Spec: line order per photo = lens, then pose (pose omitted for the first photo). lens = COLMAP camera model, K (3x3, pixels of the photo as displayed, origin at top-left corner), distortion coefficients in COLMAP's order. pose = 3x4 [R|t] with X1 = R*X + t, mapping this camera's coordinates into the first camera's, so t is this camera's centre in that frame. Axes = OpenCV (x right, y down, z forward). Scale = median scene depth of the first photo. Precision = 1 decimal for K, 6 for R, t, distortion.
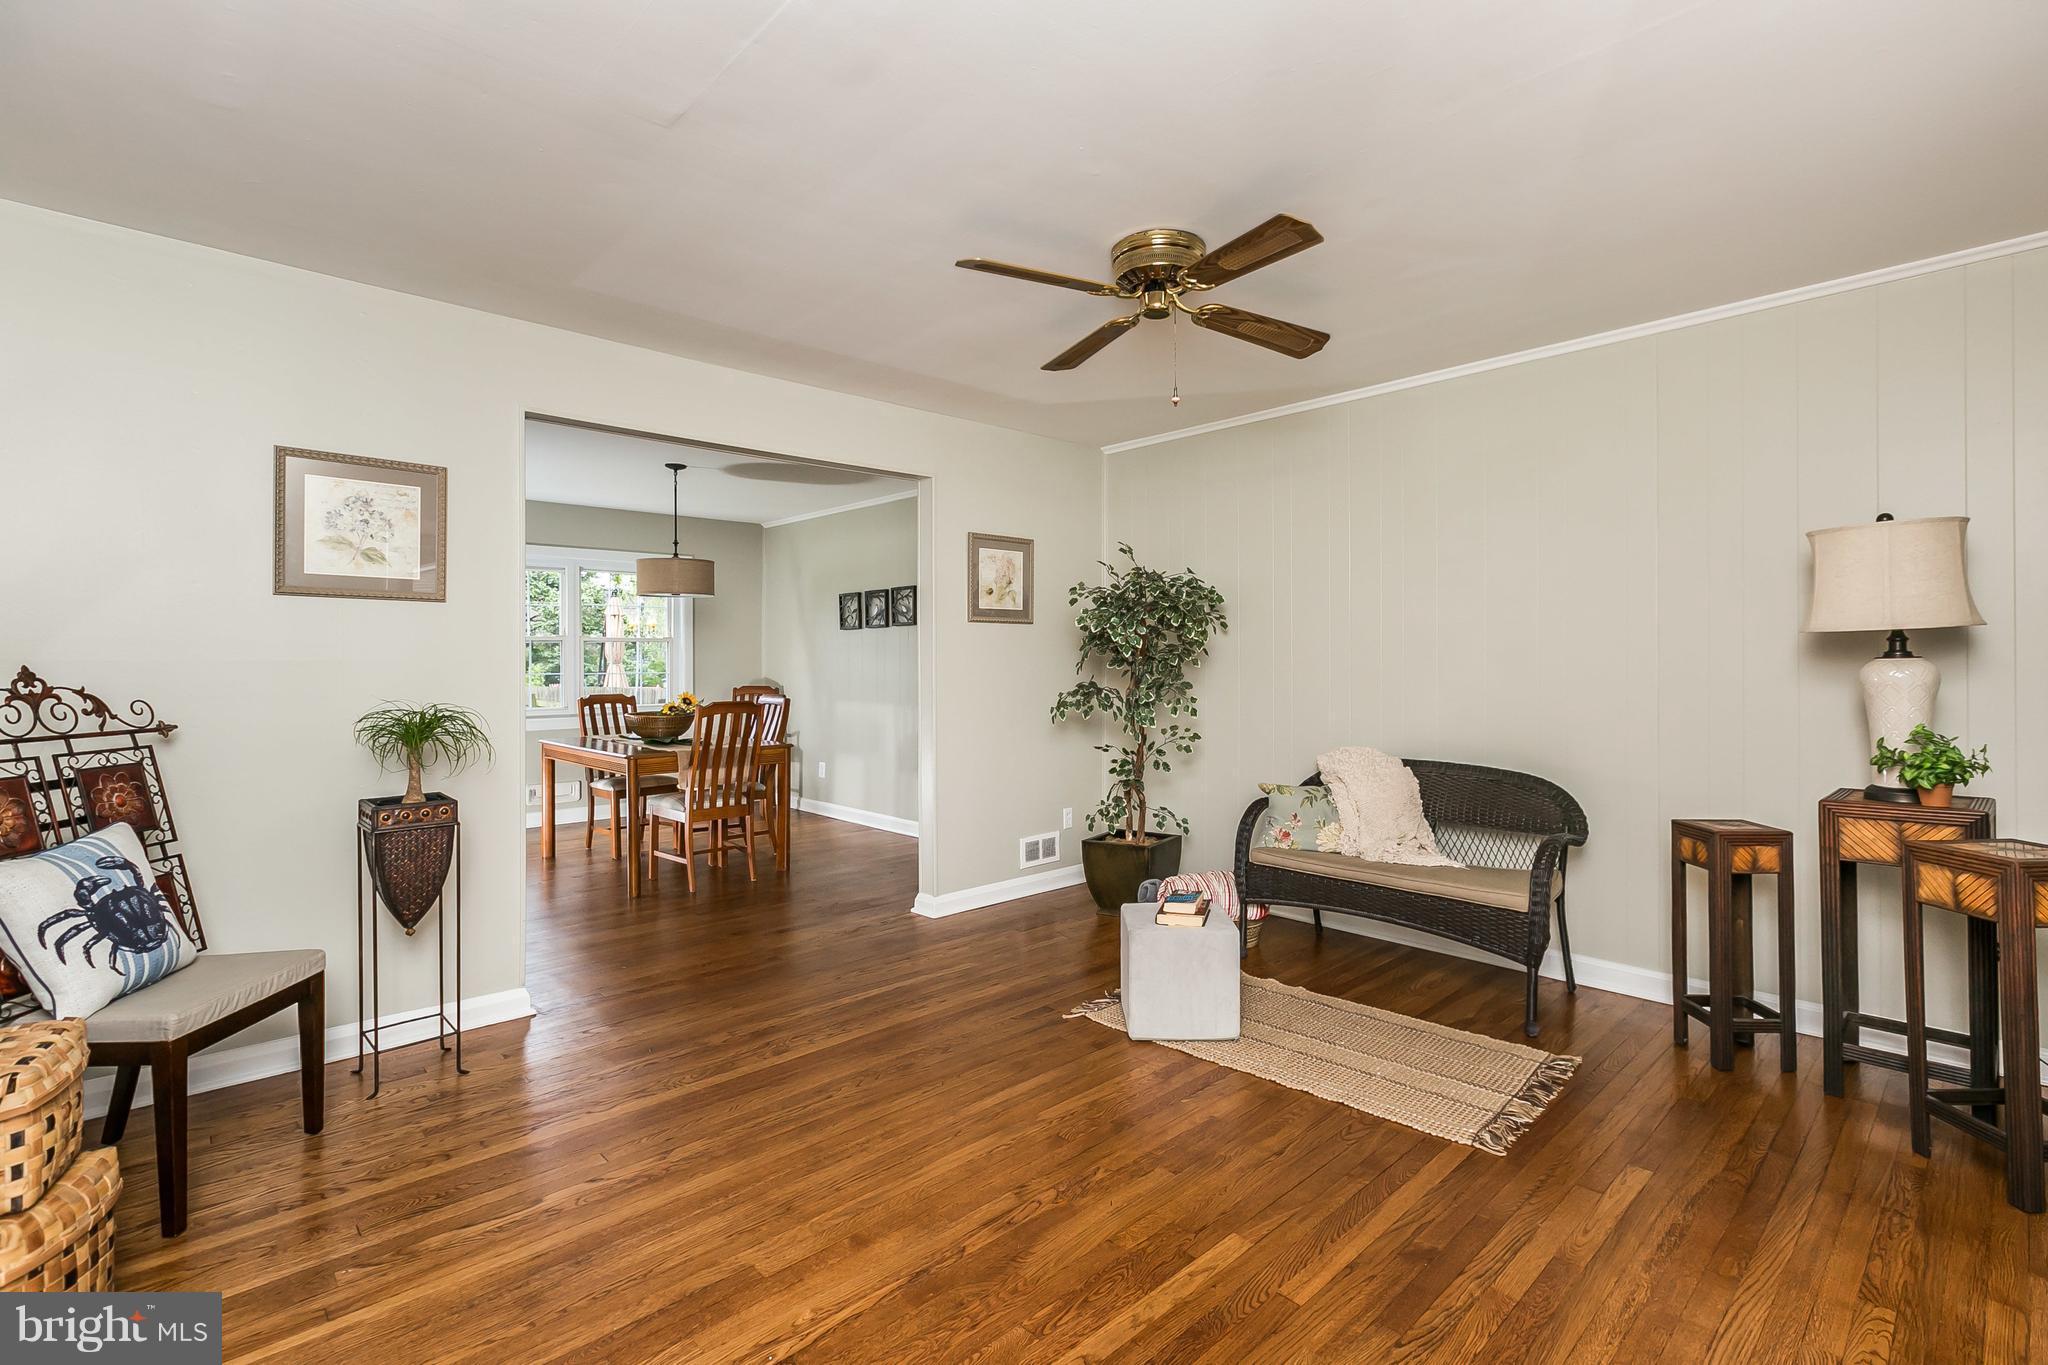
lens RADIAL K [[948.8, 0, 1027.9], [0, 948.8, 659.9], [0, 0, 1]] dist [-0.001893, -0.000426]
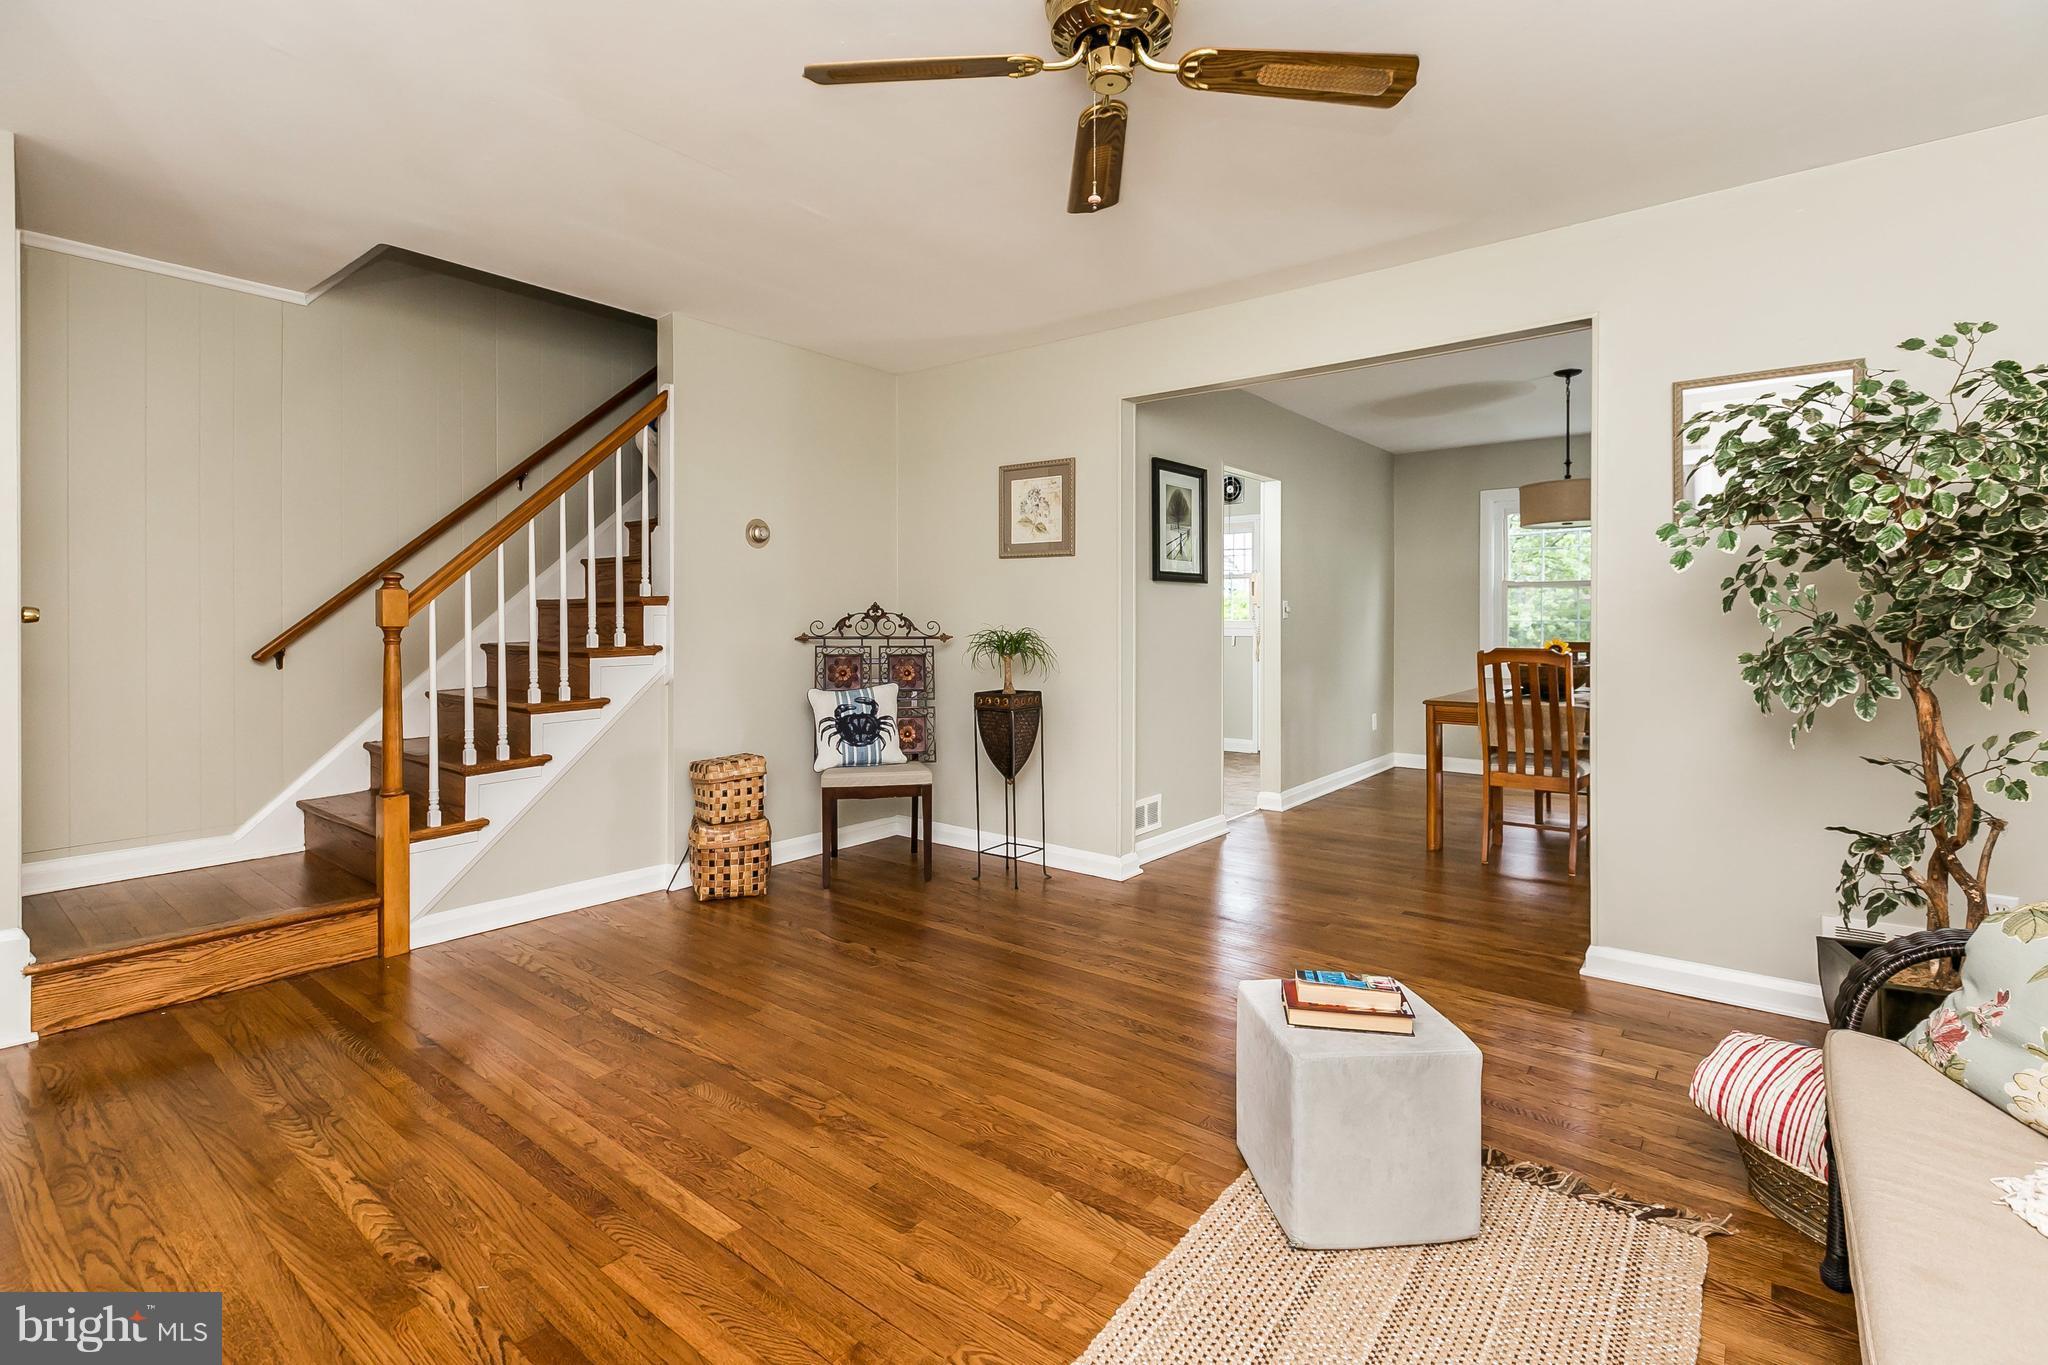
lens RADIAL K [[943.6, 0, 1032.7], [0, 943.6, 614.9], [0, 0, 1]] dist [-0.000126, 0.000327]
pose [[0.145654, -0.001720, -0.989334, 0.980455], [-0.000202, 0.999998, -0.001768, 0.036001], [0.989336, 0.000457, 0.145653, 0.997793]]
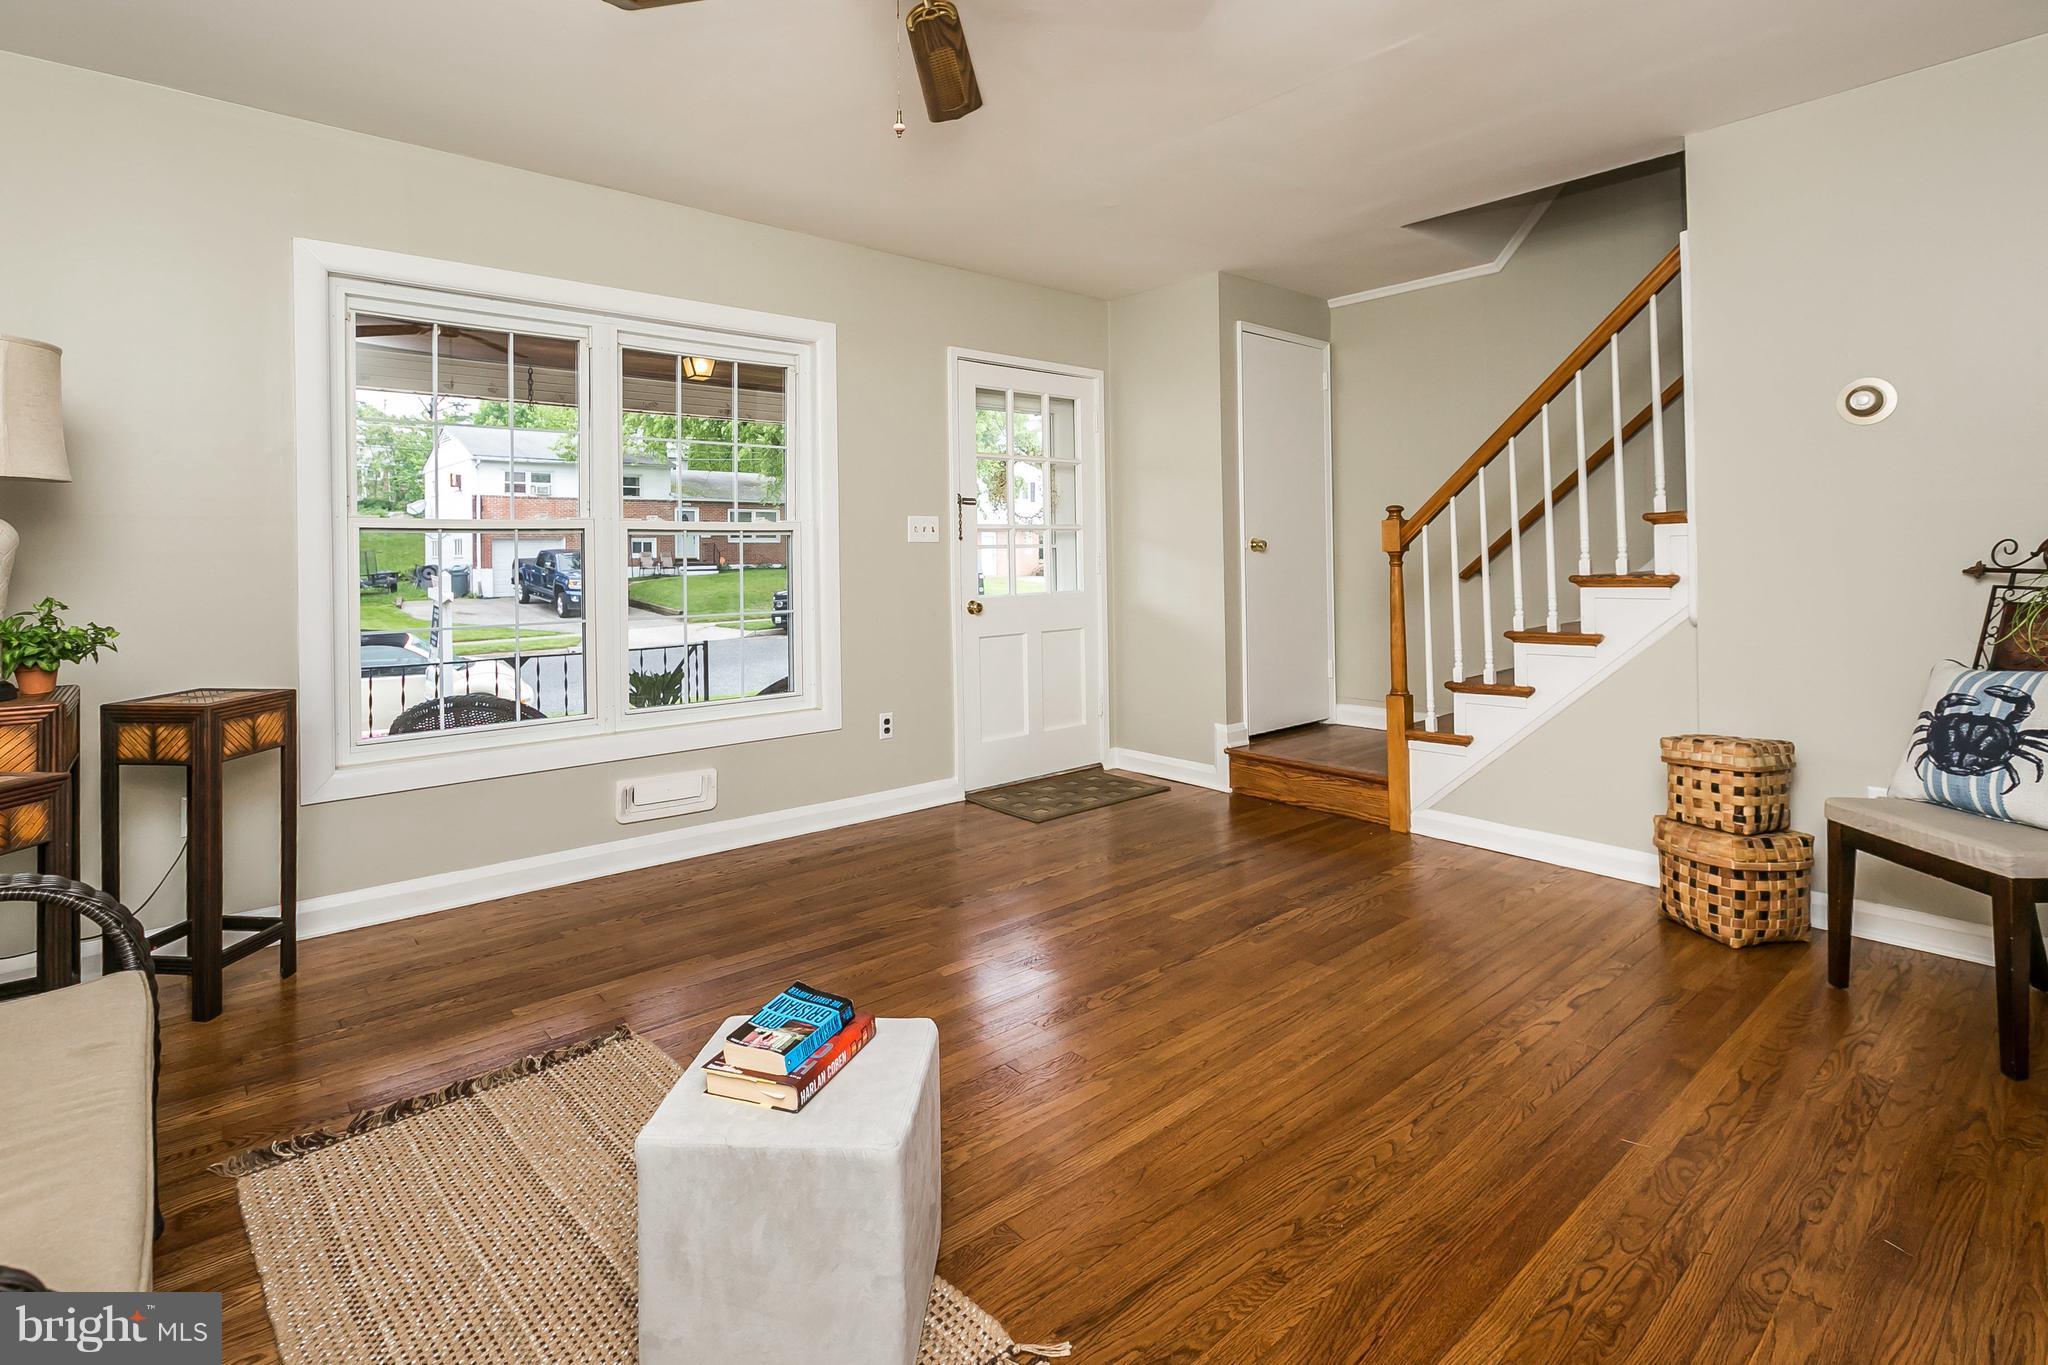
lens RADIAL K [[972.0, 0, 994.6], [0, 972.0, 547.3], [0, 0, 1]] dist [-0.000873, -0.000193]
pose [[-0.997911, 0.014507, 0.062950, 0.054839], [0.013990, 0.999865, -0.008643, 0.047499], [-0.063067, -0.007744, -0.997979, 1.993591]]
